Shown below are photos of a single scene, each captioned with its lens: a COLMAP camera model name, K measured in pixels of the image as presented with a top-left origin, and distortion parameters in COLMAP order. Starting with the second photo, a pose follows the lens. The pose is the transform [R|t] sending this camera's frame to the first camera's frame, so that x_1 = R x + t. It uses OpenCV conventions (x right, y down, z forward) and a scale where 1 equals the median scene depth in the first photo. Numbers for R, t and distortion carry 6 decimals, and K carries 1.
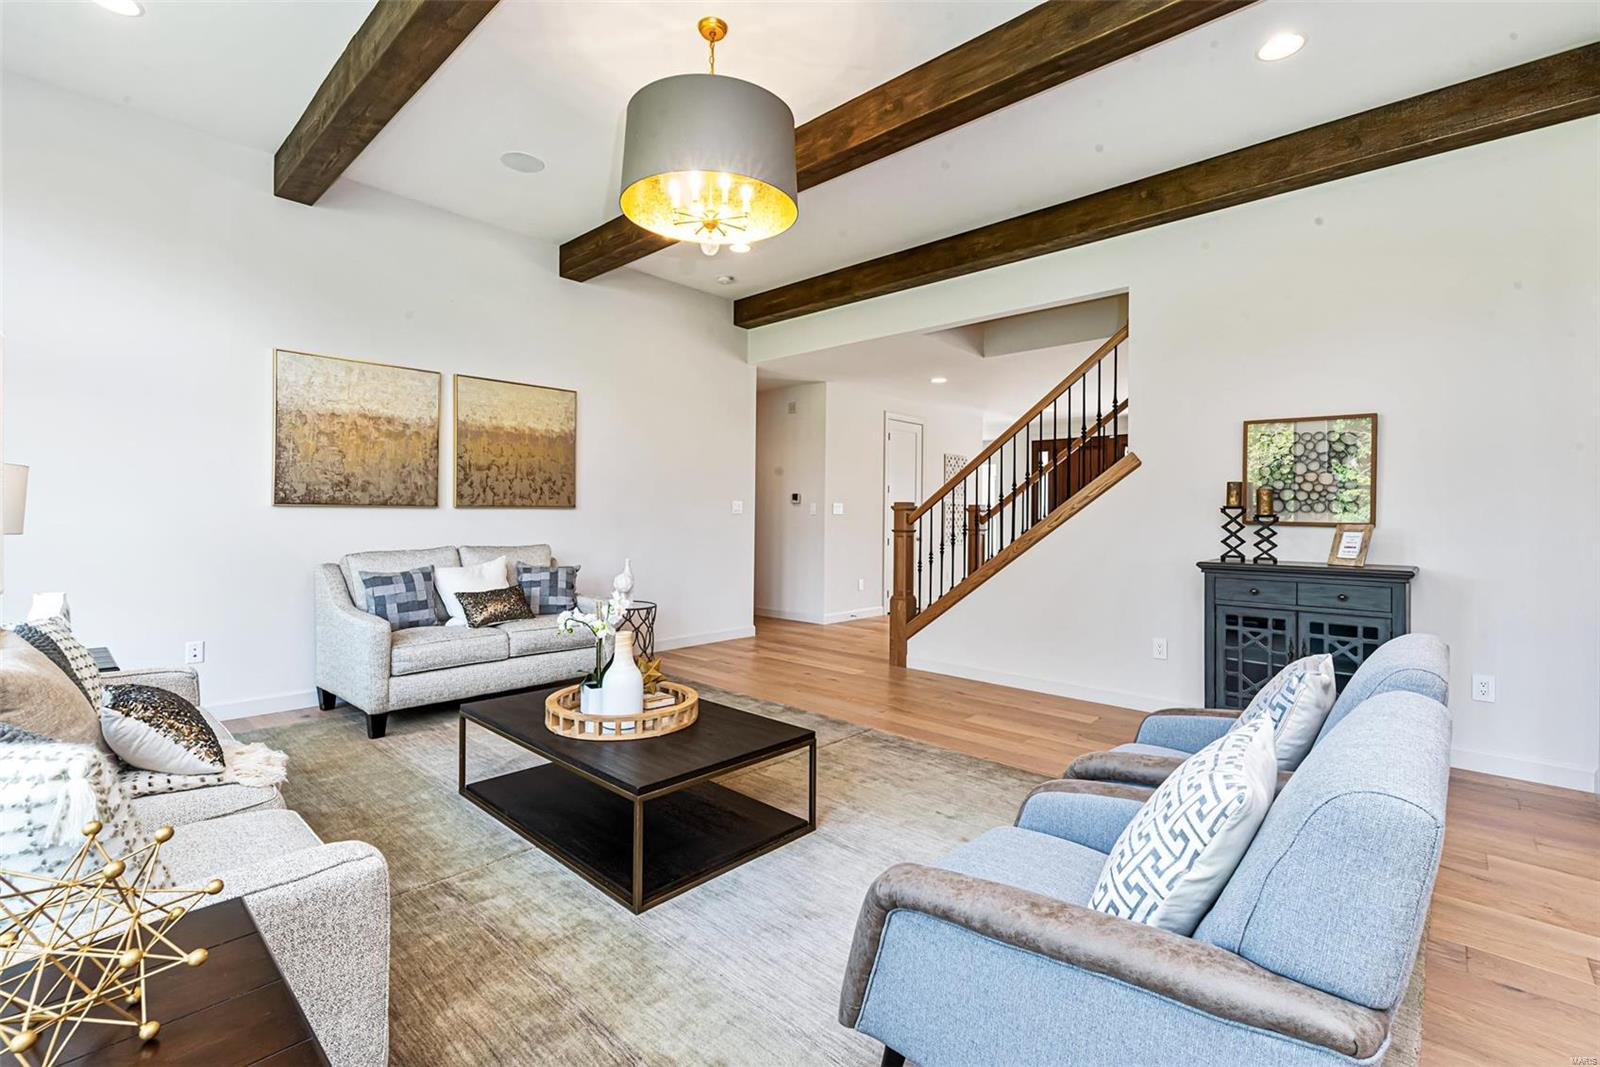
lens RADIAL K [[694.3, 0, 795.2], [0, 694.3, 519.5], [0, 0, 1]] dist [-0.017900, -0.000177]
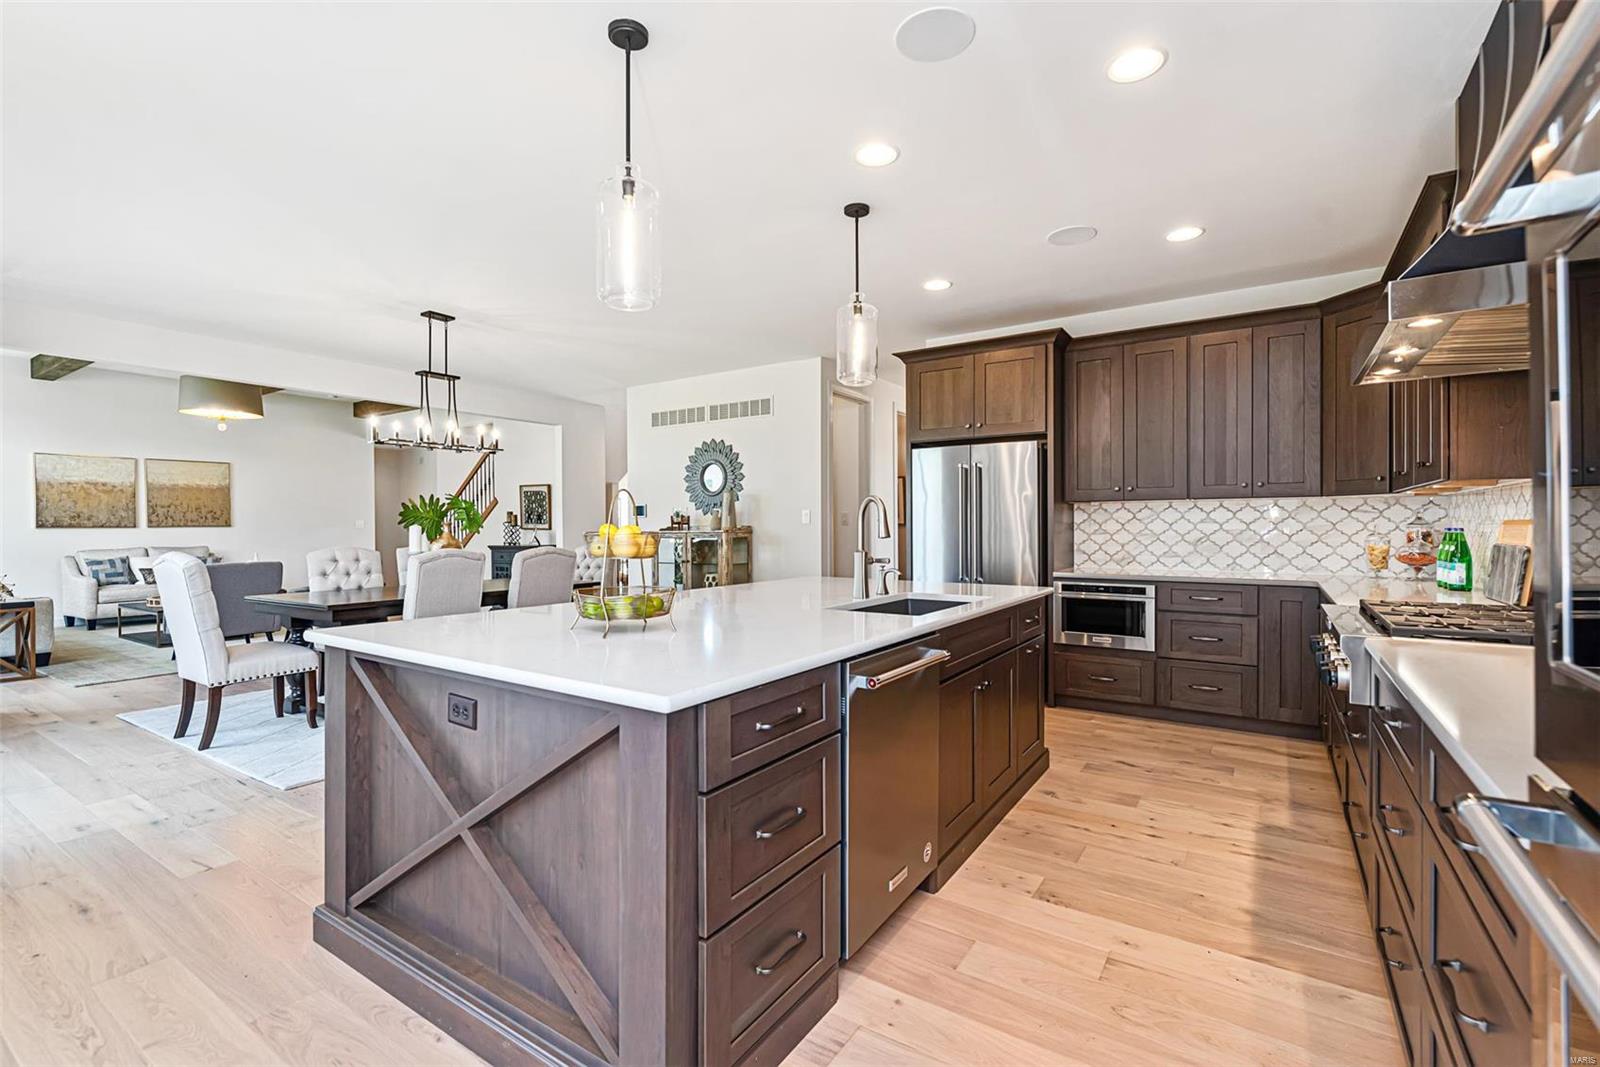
lens RADIAL K [[711.5, 0, 800.0], [0, 711.5, 533.5], [0, 0, 1]] dist [0.000847, 0.000106]
pose [[0.986633, -0.016387, 0.162133, 1.058251], [0.015408, 0.999855, 0.007291, 0.014074], [-0.162229, -0.004696, 0.986742, -1.354521]]
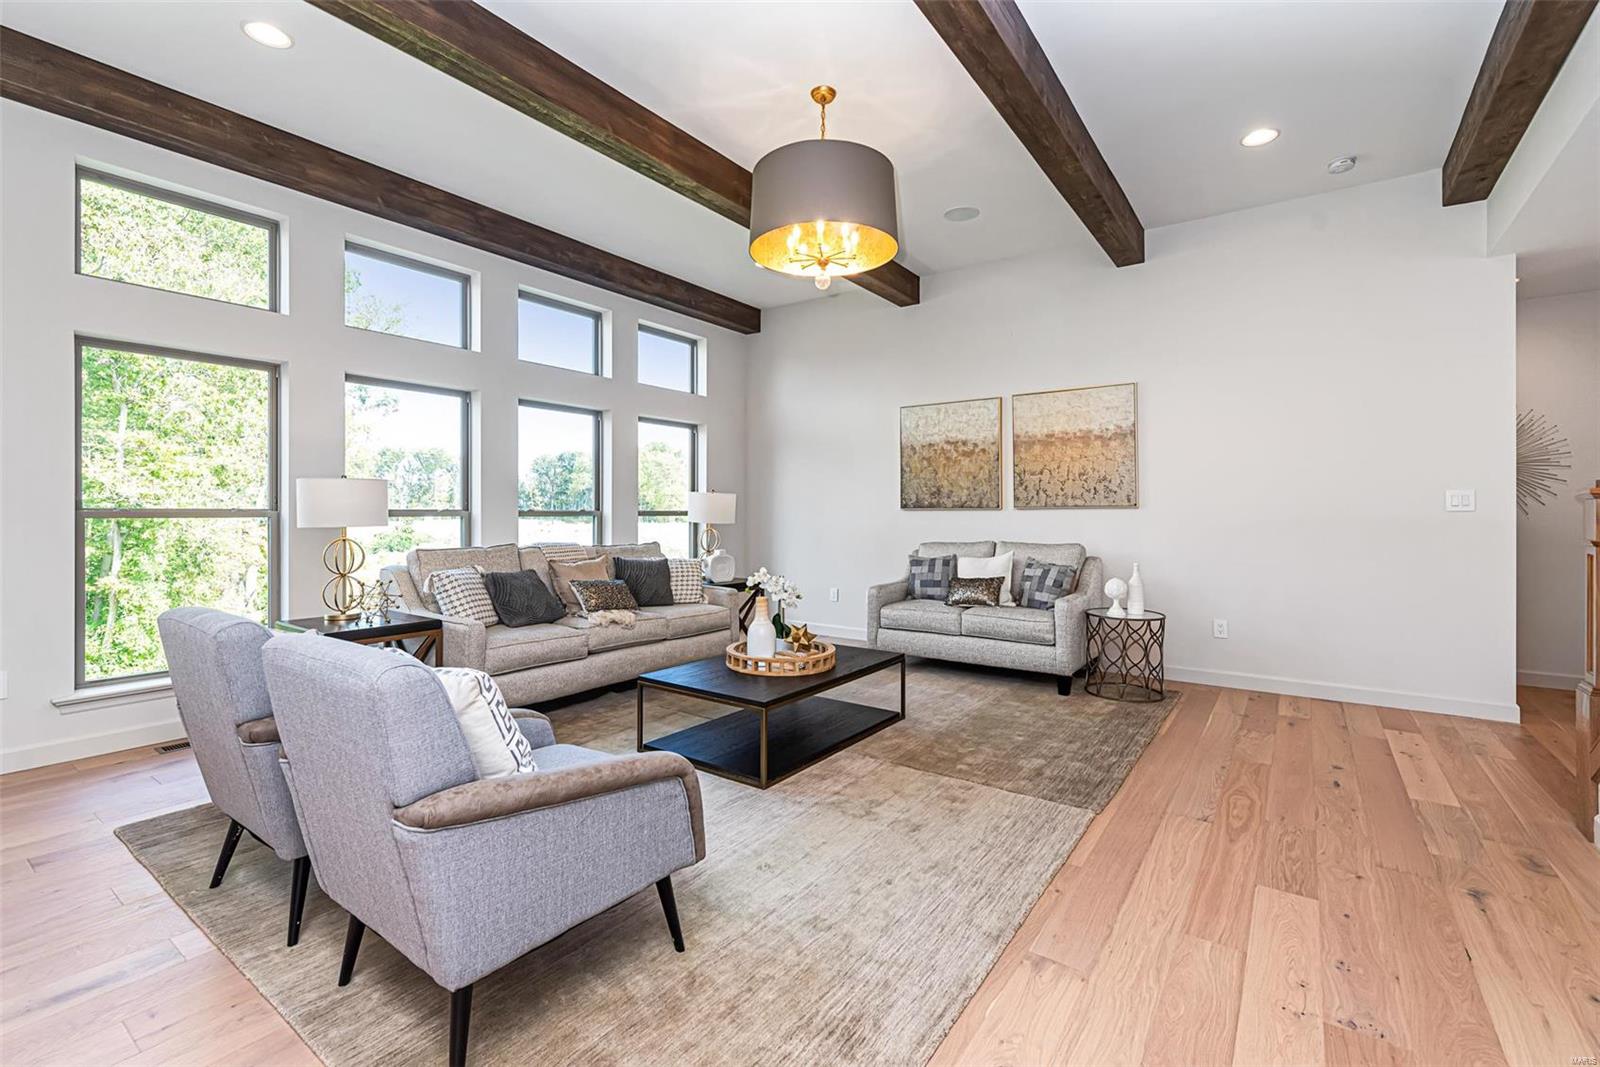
lens RADIAL K [[690.1, 0, 798.4], [0, 690.1, 520.1], [0, 0, 1]] dist [-0.001387, -0.000044]
pose [[0.124238, 0.000788, -0.992252, 0.667768], [-0.007769, 0.999970, -0.000179, 0.004962], [0.992222, 0.007731, 0.124240, 0.526105]]
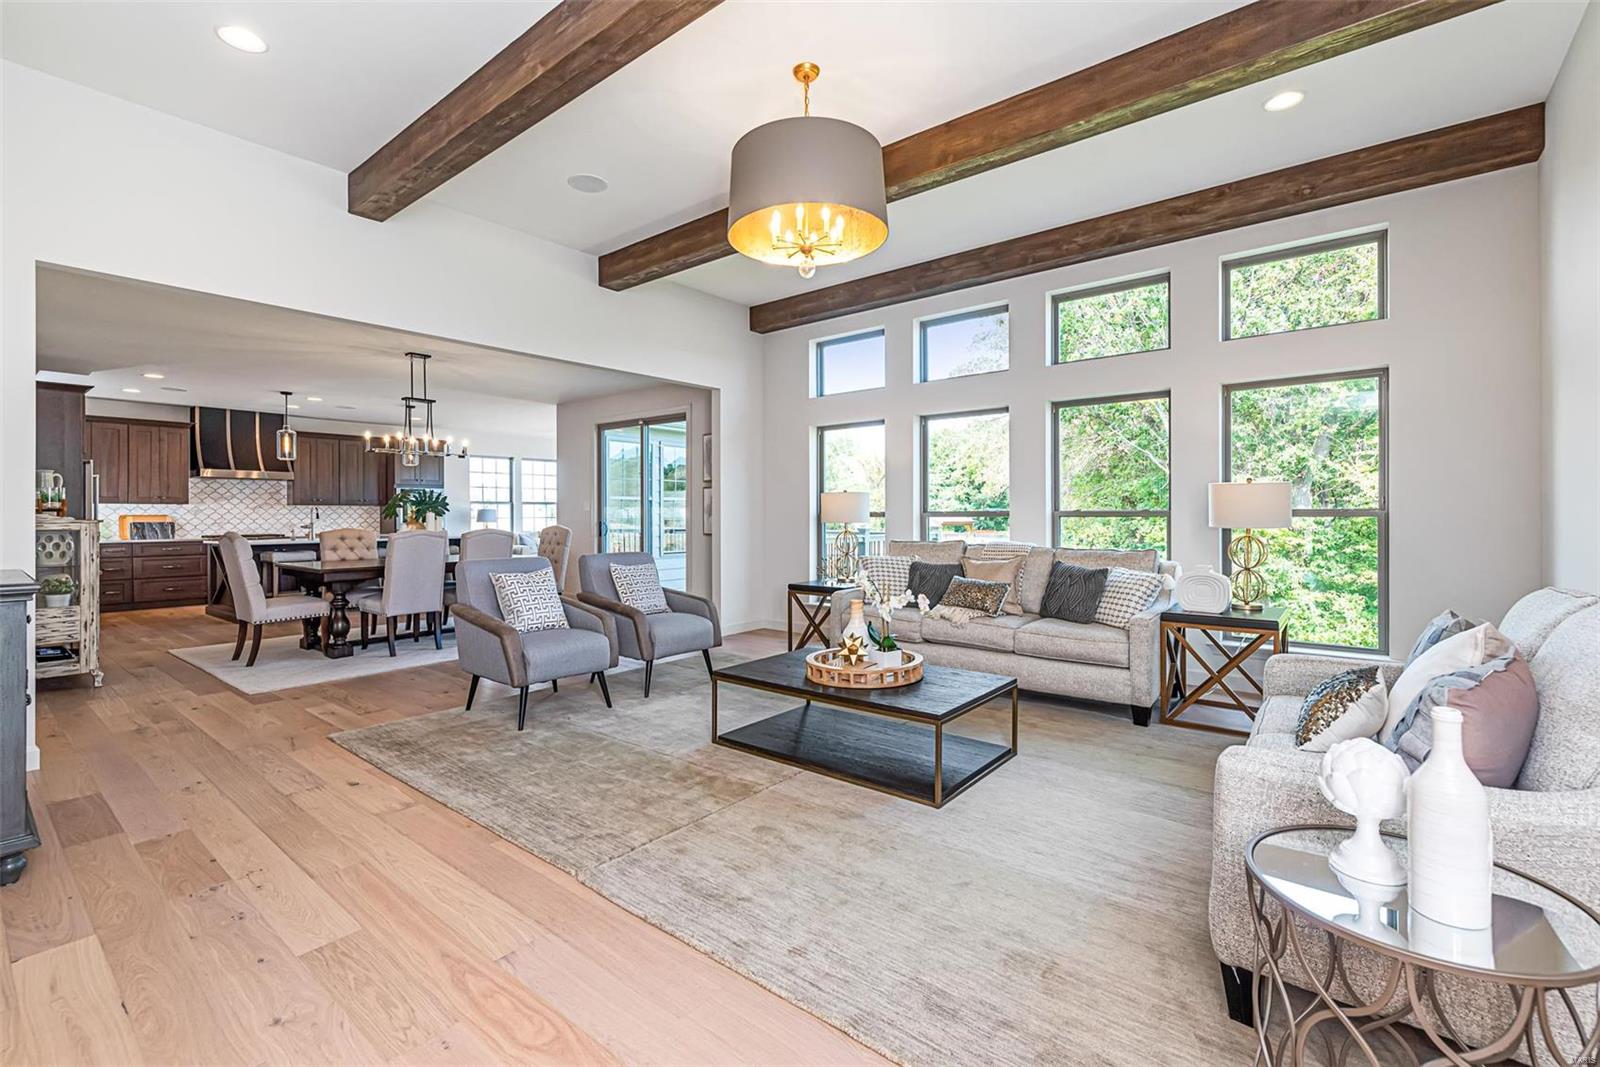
lens RADIAL K [[699.2, 0, 805.1], [0, 699.2, 521.3], [0, 0, 1]] dist [-0.000832, -0.000482]
pose [[-0.996596, -0.004440, -0.082315, -0.001118], [-0.005482, 0.999908, 0.012442, -0.002223], [0.082253, 0.012851, -0.996529, 1.349907]]
